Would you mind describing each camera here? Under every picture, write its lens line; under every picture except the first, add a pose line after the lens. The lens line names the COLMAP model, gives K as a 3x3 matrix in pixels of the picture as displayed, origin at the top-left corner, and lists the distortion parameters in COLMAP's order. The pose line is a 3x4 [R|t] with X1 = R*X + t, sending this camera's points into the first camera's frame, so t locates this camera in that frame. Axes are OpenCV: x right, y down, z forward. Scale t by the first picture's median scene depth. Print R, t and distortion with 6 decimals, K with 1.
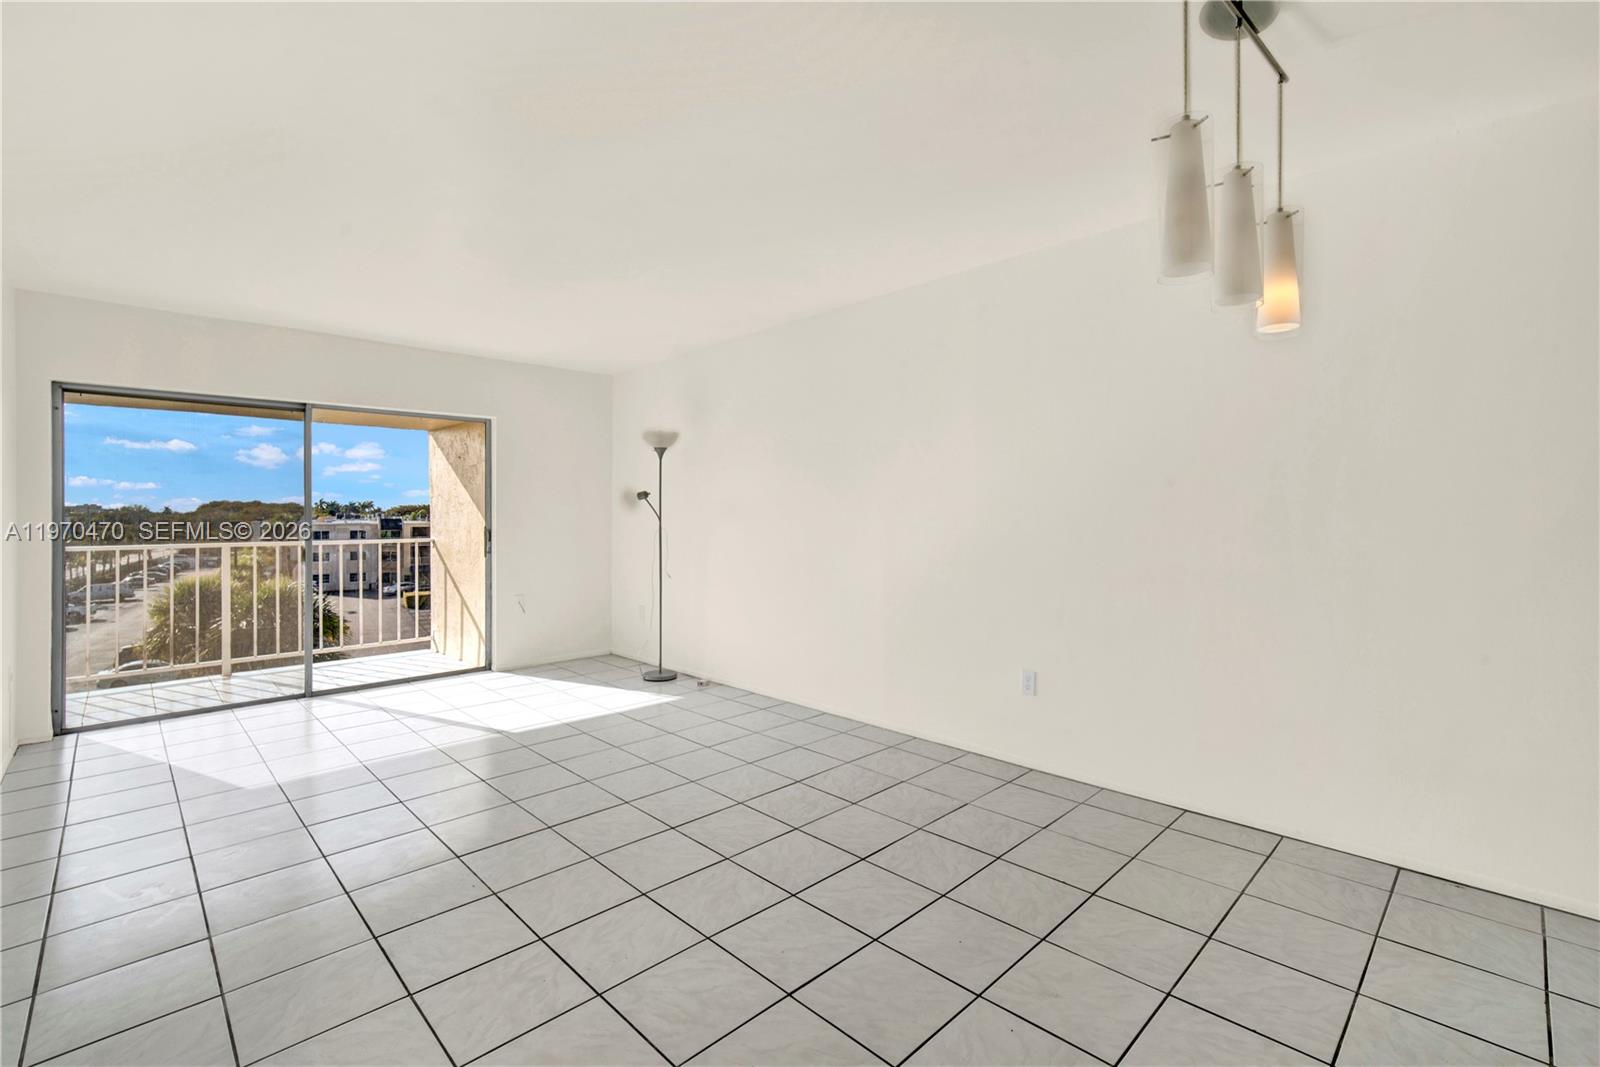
lens RADIAL K [[718.9, 0, 802.4], [0, 718.9, 514.3], [0, 0, 1]] dist [-0.015090, 0.000050]
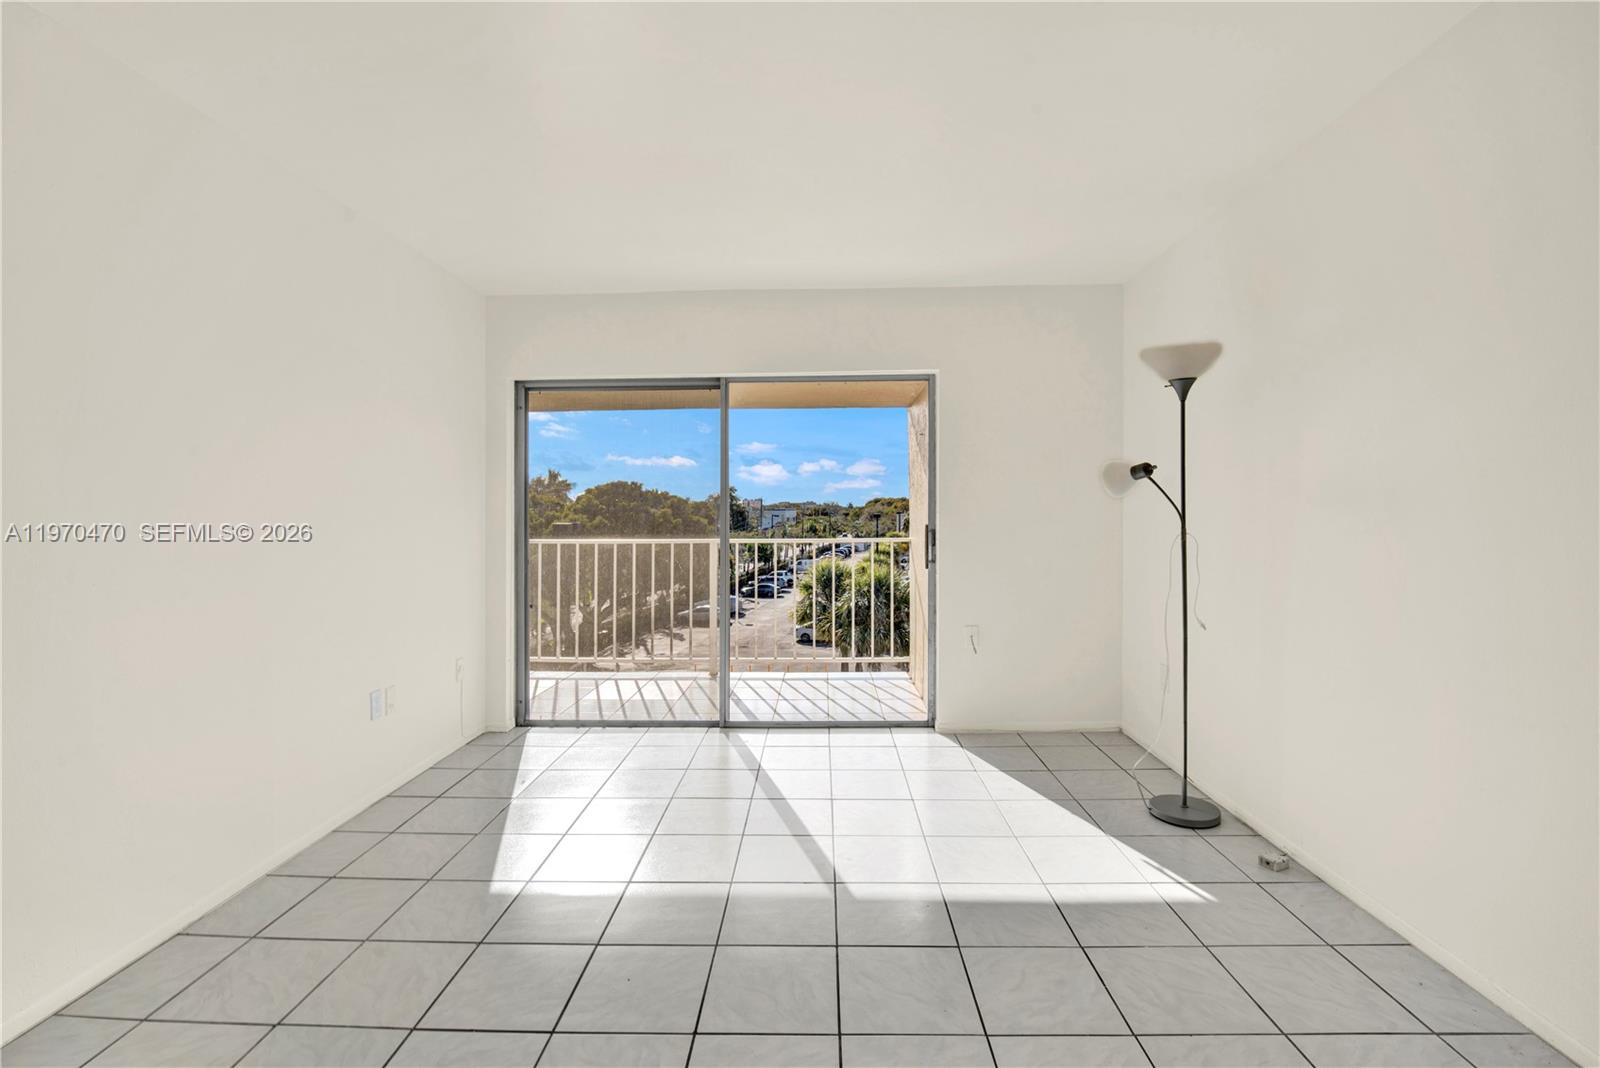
lens RADIAL K [[718.9, 0, 802.4], [0, 718.9, 514.8], [0, 0, 1]] dist [-0.015090, 0.000050]
pose [[0.692106, 0.001174, -0.721795, -0.014248], [0.006381, 0.999950, 0.007745, 0.000489], [0.721768, -0.009966, 0.692063, 0.447389]]
